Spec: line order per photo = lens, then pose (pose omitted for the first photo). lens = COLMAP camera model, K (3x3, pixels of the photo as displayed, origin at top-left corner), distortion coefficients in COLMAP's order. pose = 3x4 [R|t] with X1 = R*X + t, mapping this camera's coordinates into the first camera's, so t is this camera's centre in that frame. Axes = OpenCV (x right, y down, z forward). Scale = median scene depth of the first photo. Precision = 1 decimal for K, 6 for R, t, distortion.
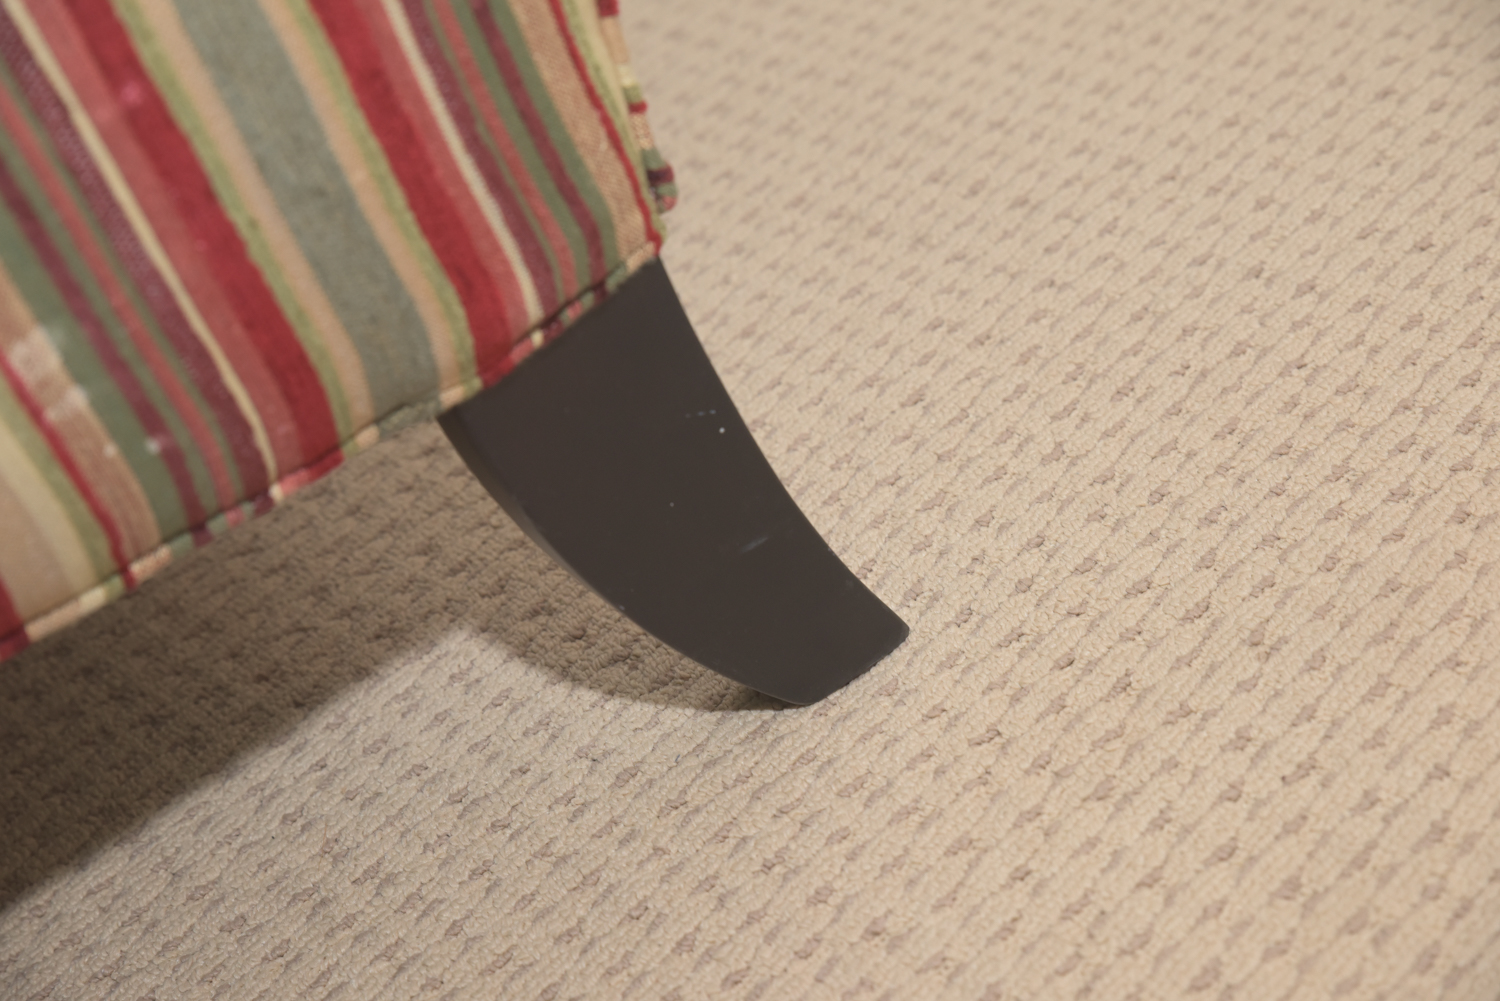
lens RADIAL K [[2648.2, 0, 753.3], [0, 2648.2, 502.5], [0, 0, 1]] dist [0.141085, 0.000000]
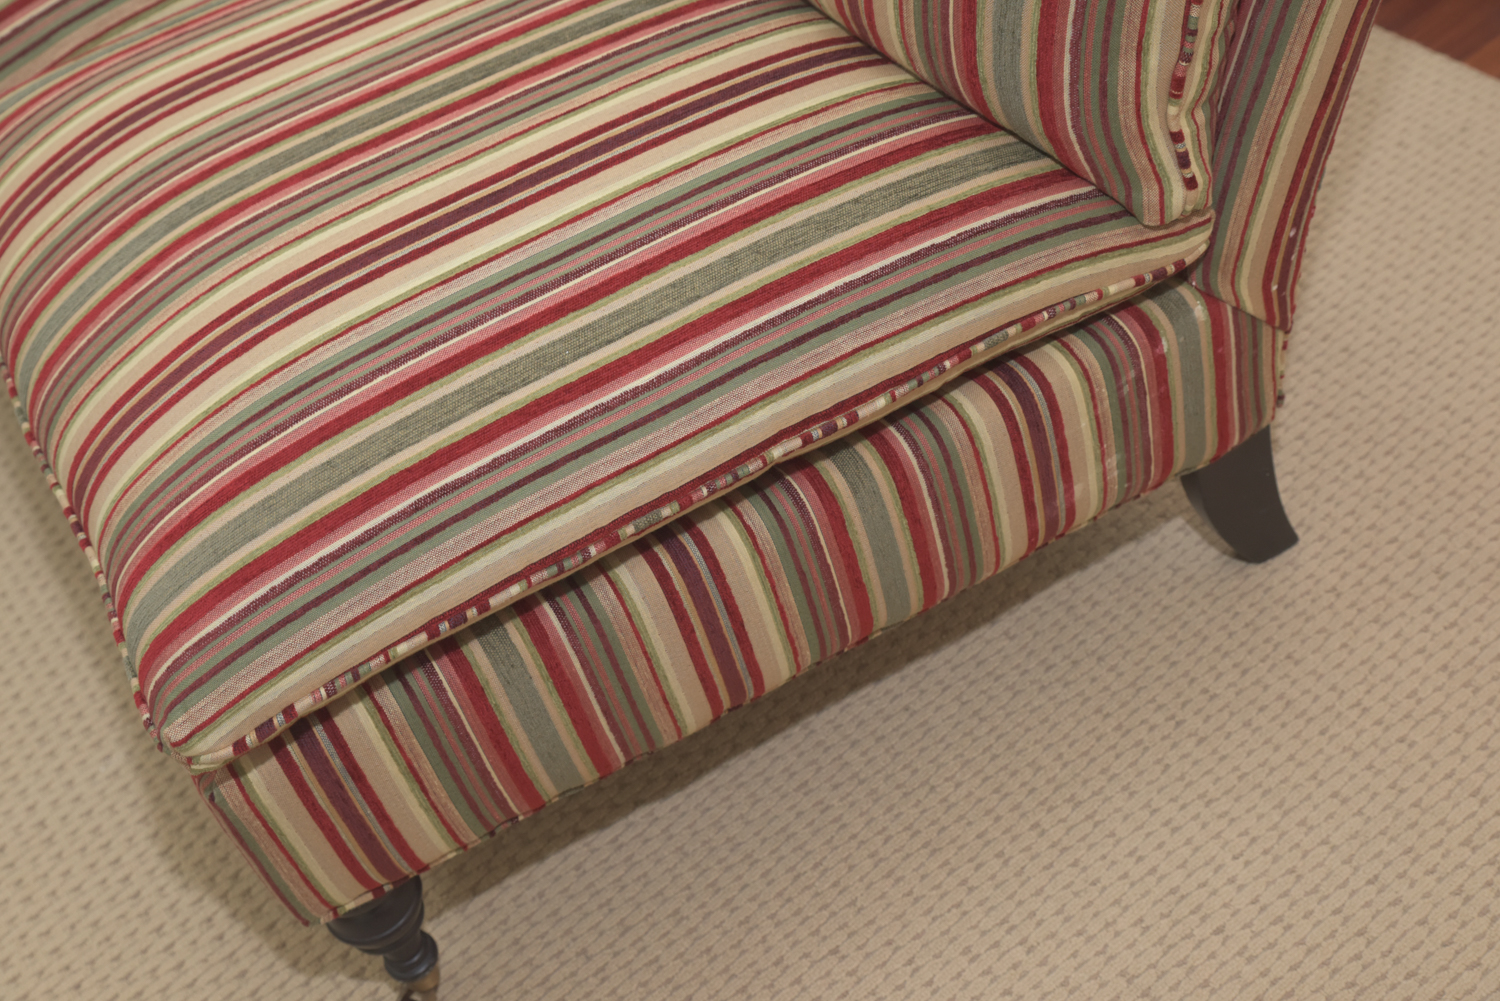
lens RADIAL K [[1937.8, 0, 752.1], [0, 1937.8, 503.3], [0, 0, 1]] dist [0.079503, 0.000000]
pose [[0.988294, 0.152471, 0.005236, -0.526594], [-0.150873, 0.971697, 0.181778, -0.274197], [0.022628, -0.180440, 0.983326, -0.975787]]
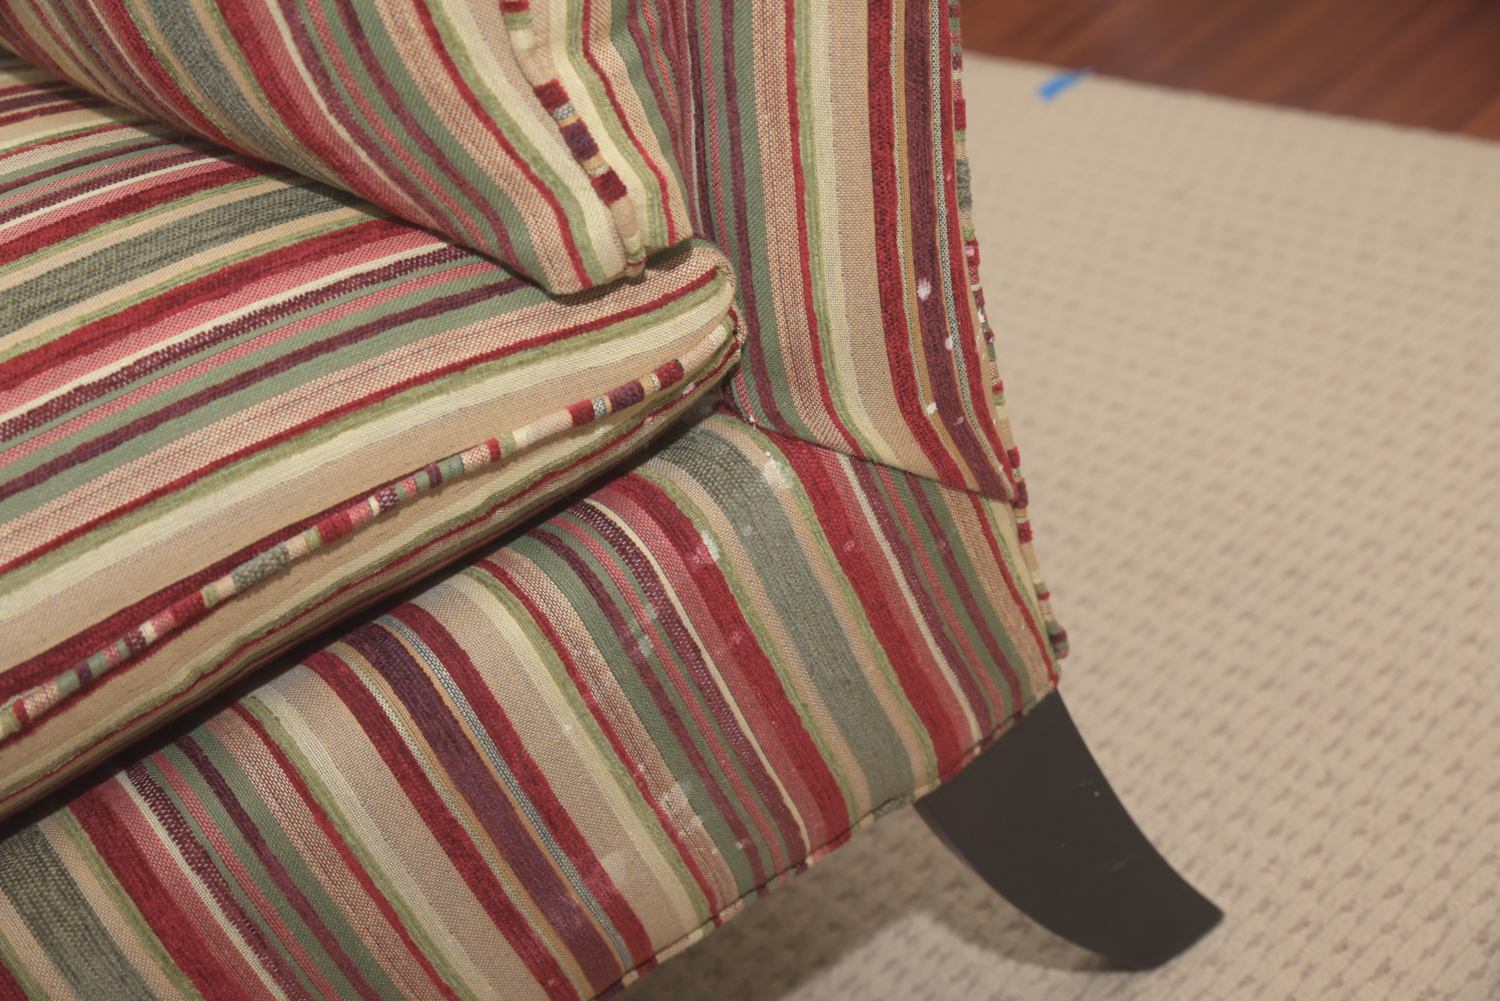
lens RADIAL K [[2134.1, 0, 740.9], [0, 2134.1, 502.6], [0, 0, 1]] dist [0.062410, 0.000000]
pose [[0.991373, -0.010398, -0.130660, -0.047971], [0.005714, 0.999329, -0.036170, -0.139121], [0.130948, 0.035112, 0.990767, -0.186314]]
